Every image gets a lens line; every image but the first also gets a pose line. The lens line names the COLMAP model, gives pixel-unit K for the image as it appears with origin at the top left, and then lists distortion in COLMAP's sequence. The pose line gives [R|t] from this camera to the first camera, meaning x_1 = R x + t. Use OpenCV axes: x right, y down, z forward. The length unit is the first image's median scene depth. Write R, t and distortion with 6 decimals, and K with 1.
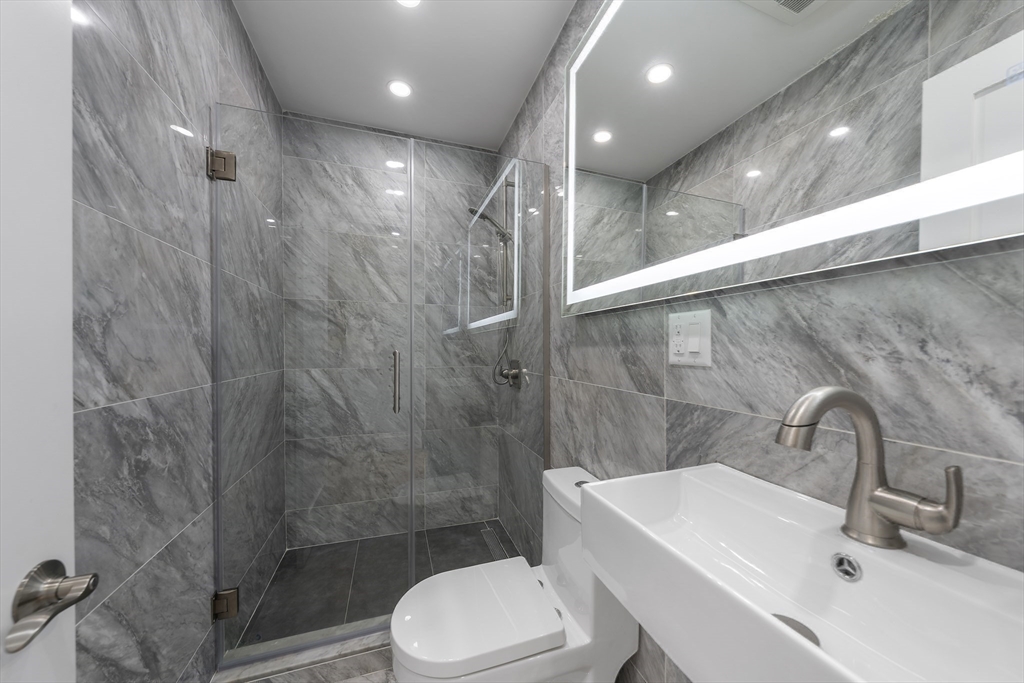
lens RADIAL K [[355.9, 0, 521.5], [0, 355.9, 350.4], [0, 0, 1]] dist [-0.001904, 0.000195]
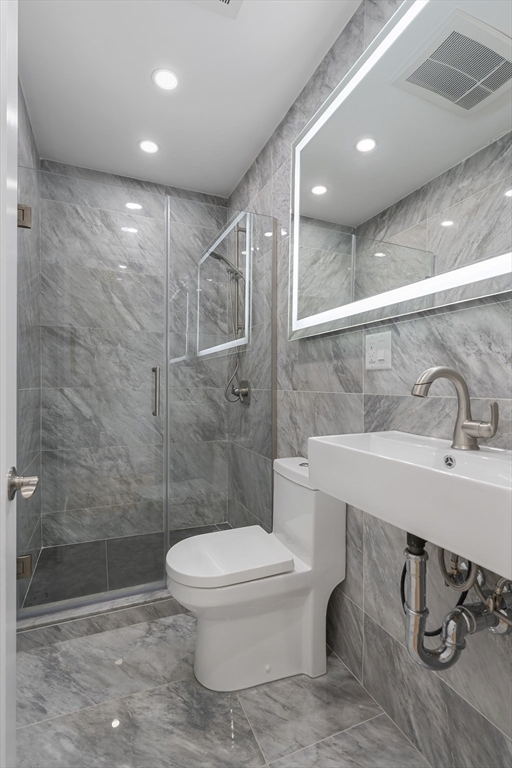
lens RADIAL K [[389.4, 0, 251.4], [0, 389.4, 394.2], [0, 0, 1]] dist [0.006833, 0.000069]
pose [[0.998220, 0.001675, 0.059615, -0.078658], [-0.001958, 0.999987, 0.004684, 0.071054], [-0.059606, -0.004793, 0.998210, -0.300975]]
